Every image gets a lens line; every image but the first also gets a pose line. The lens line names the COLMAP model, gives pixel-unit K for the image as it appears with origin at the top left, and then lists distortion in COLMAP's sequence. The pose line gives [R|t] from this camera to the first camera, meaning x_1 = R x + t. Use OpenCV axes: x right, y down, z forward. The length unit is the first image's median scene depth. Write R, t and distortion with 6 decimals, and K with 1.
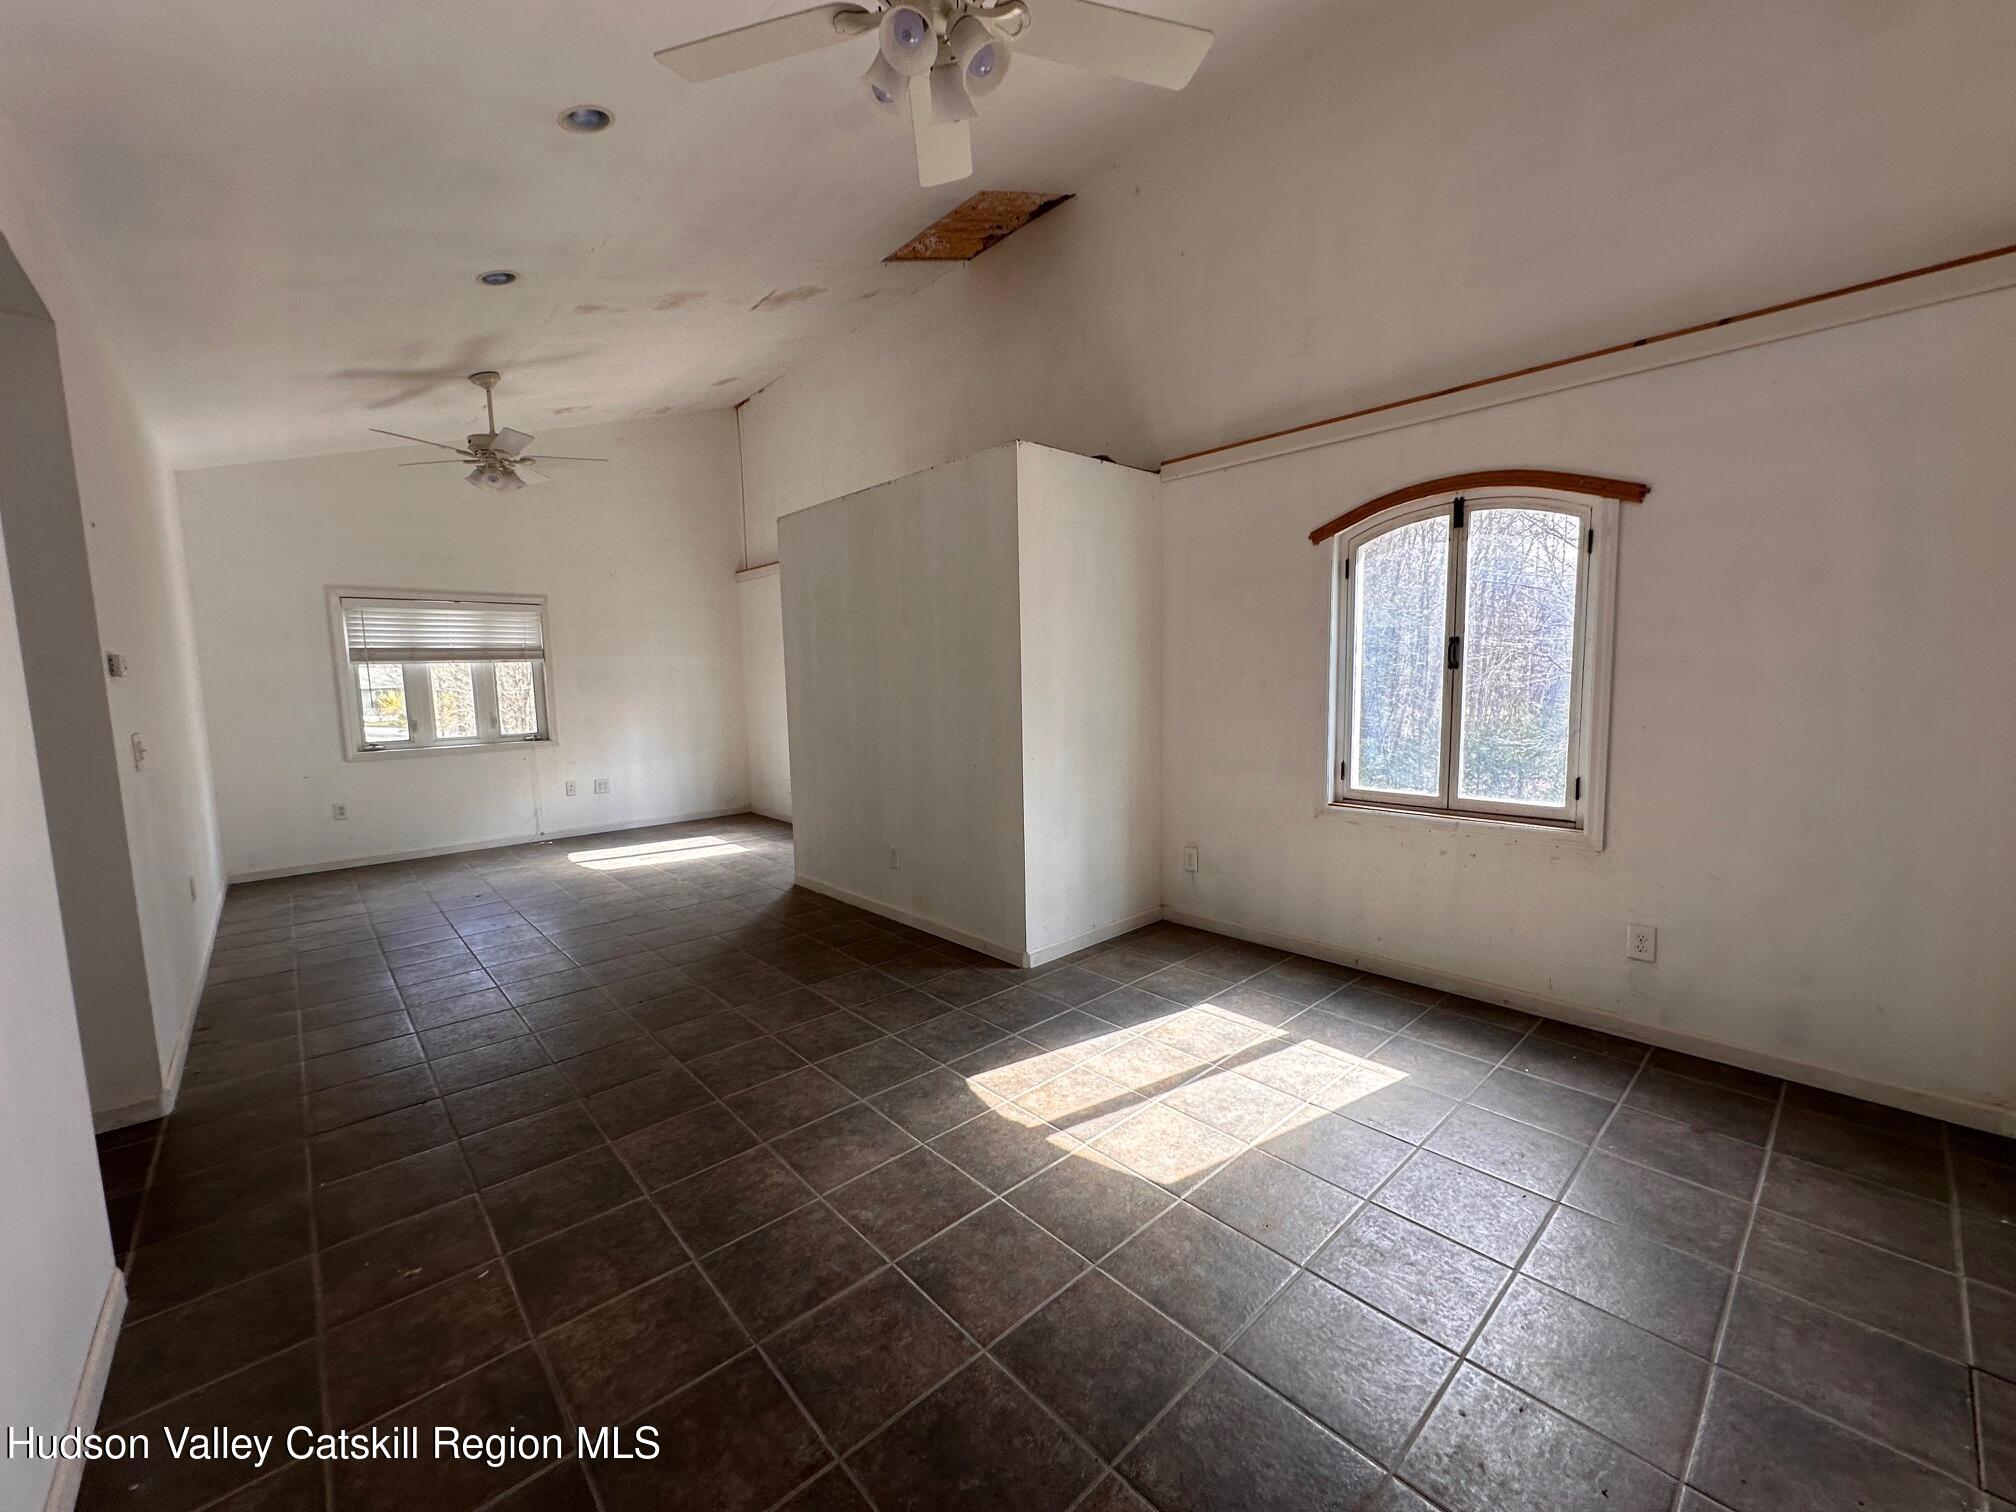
lens RADIAL K [[803.6, 0, 998.4], [0, 803.6, 764.5], [0, 0, 1]] dist [0.001430, 0.000118]
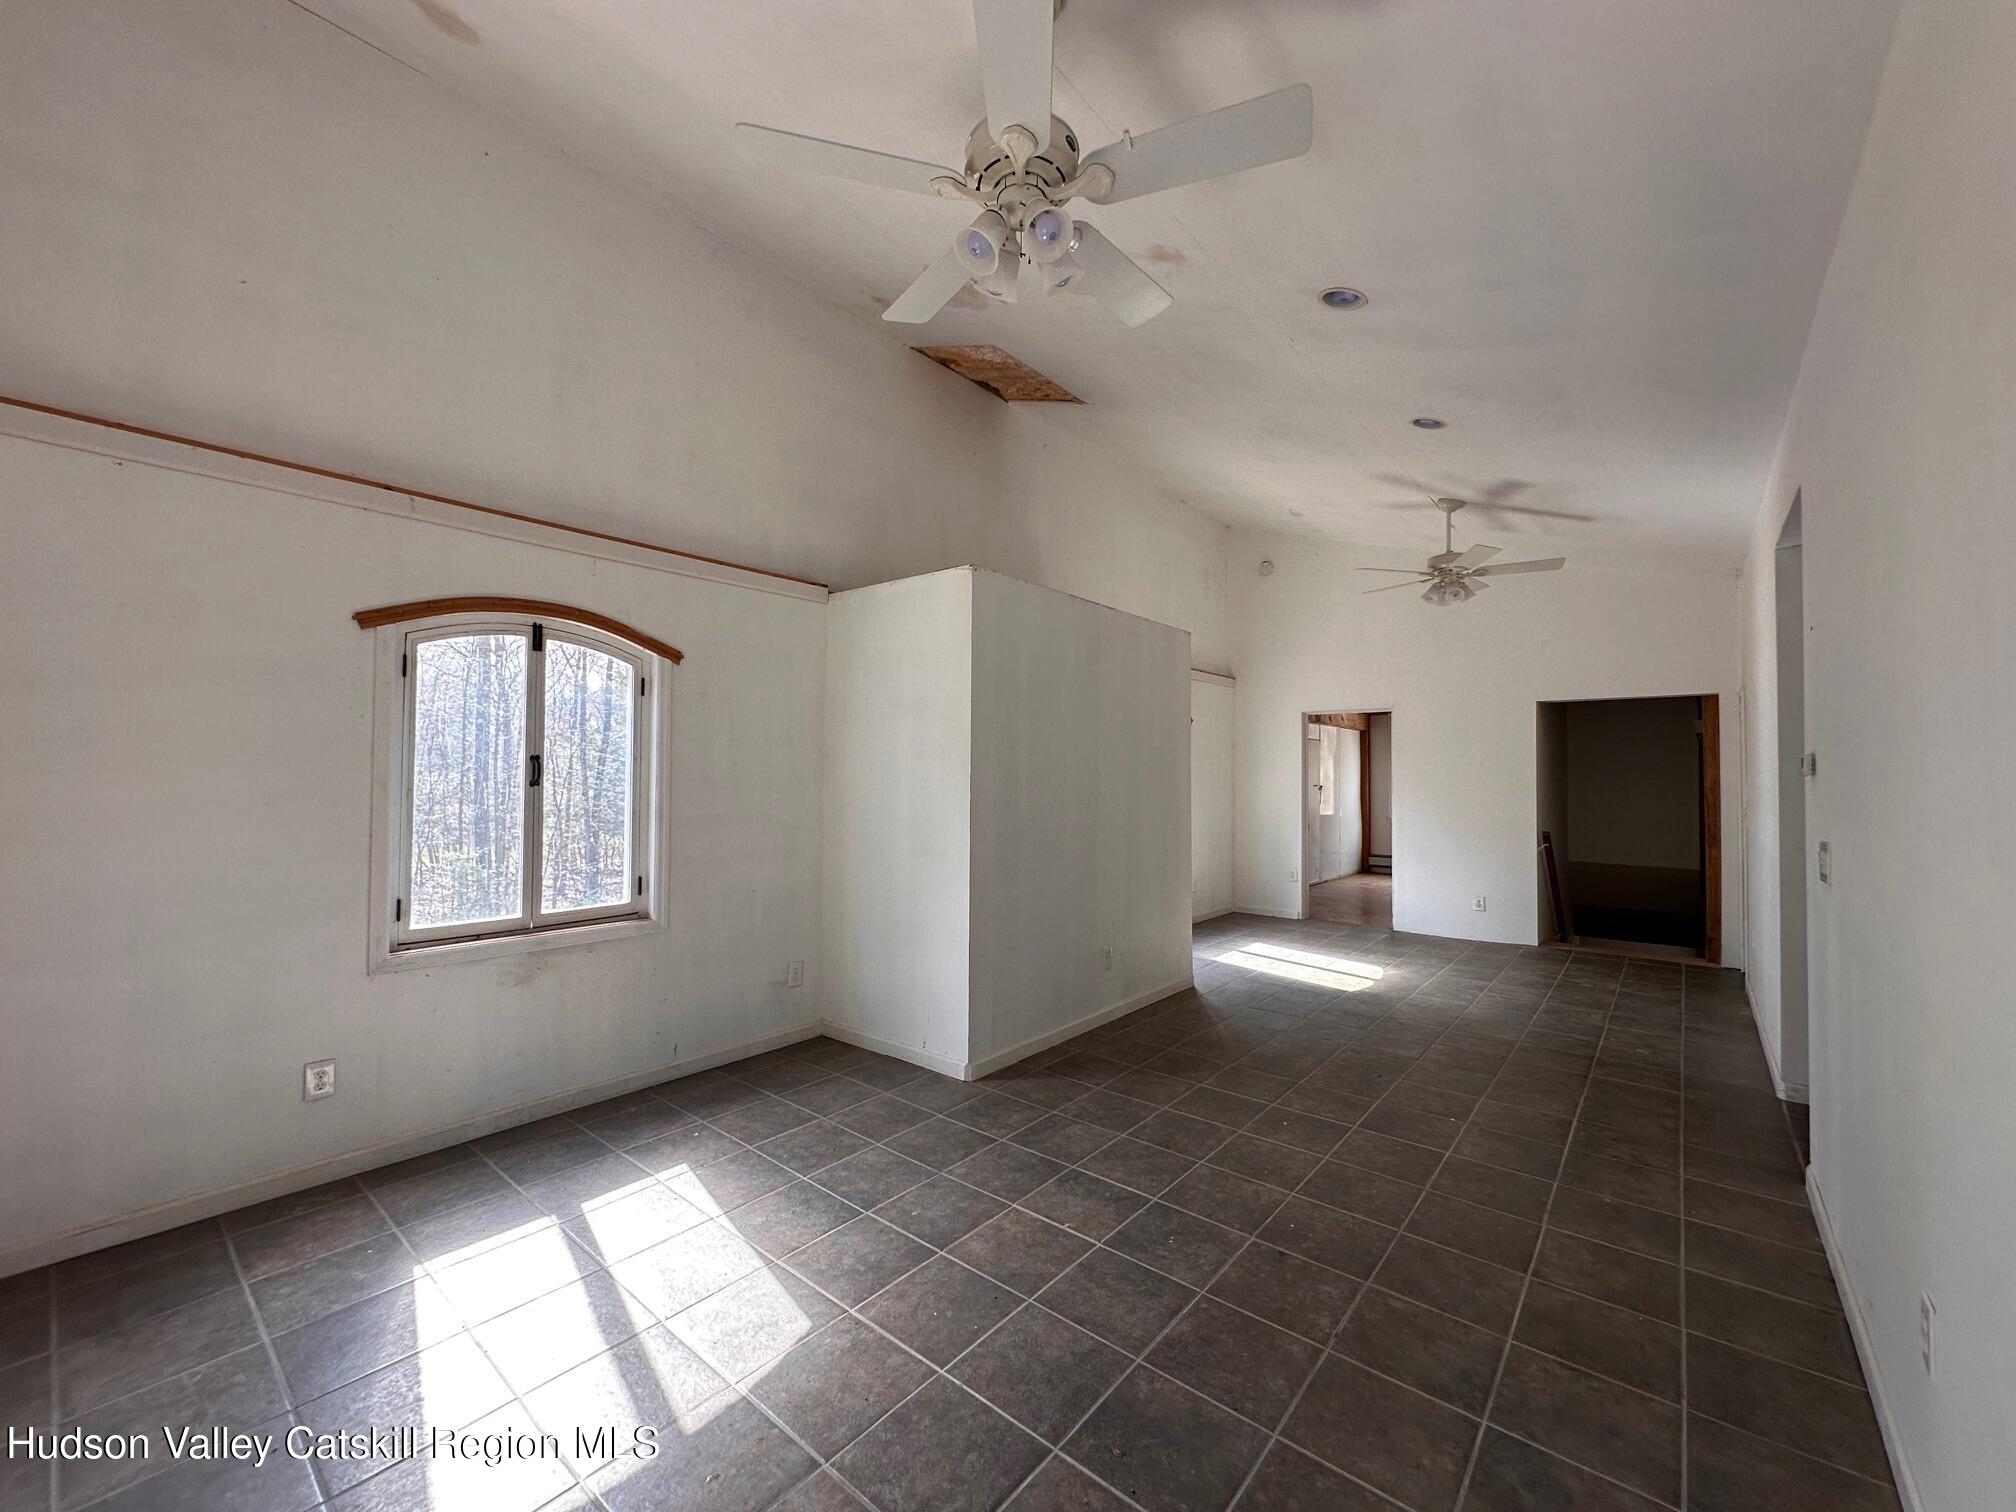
lens RADIAL K [[803.6, 0, 997.0], [0, 803.6, 750.6], [0, 0, 1]] dist [0.001430, 0.000118]
pose [[-0.127991, 0.052020, 0.990410, -0.518191], [0.116438, 0.992505, -0.037083, -0.058330], [-0.984916, 0.110575, -0.133089, 0.560447]]
